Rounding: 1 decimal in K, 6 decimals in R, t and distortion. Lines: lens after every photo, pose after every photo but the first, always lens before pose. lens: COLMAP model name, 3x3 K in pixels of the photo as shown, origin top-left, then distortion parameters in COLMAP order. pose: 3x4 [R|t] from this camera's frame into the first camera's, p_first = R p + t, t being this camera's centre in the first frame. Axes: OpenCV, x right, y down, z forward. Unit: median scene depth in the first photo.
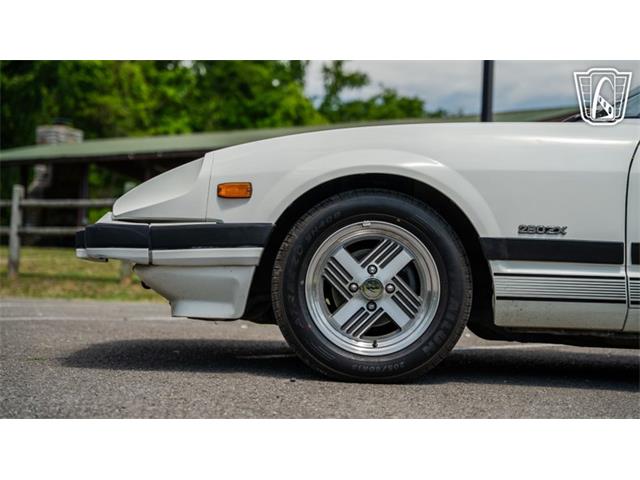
lens RADIAL K [[1177.7, 0, 320.0], [0, 1177.7, 240.0], [0, 0, 1]] dist [0.247329, -0.017865]
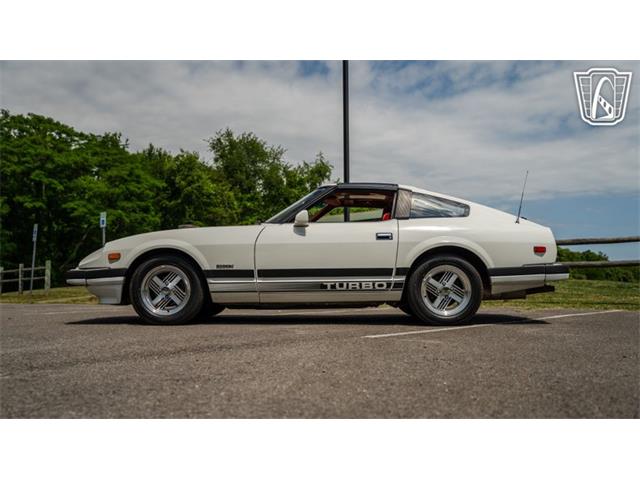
lens RADIAL K [[592.4, 0, 320.0], [0, 592.4, 240.0], [0, 0, 1]] dist [-0.082266, 0.206867]
pose [[0.998929, -0.043054, -0.016931, 0.420308], [0.042018, 0.997467, -0.057389, 0.018110], [0.019359, 0.056616, 0.998208, -0.342239]]
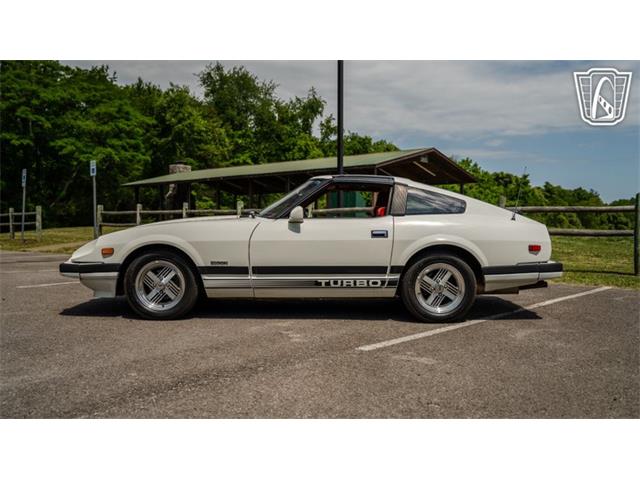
lens RADIAL K [[591.3, 0, 320.0], [0, 591.3, 240.0], [0, 0, 1]] dist [-0.080909, 0.184869]
pose [[0.999417, -0.033452, -0.006867, 0.418017], [0.033758, 0.998142, 0.050734, -0.118083], [0.005157, -0.050936, 0.998689, -0.332387]]
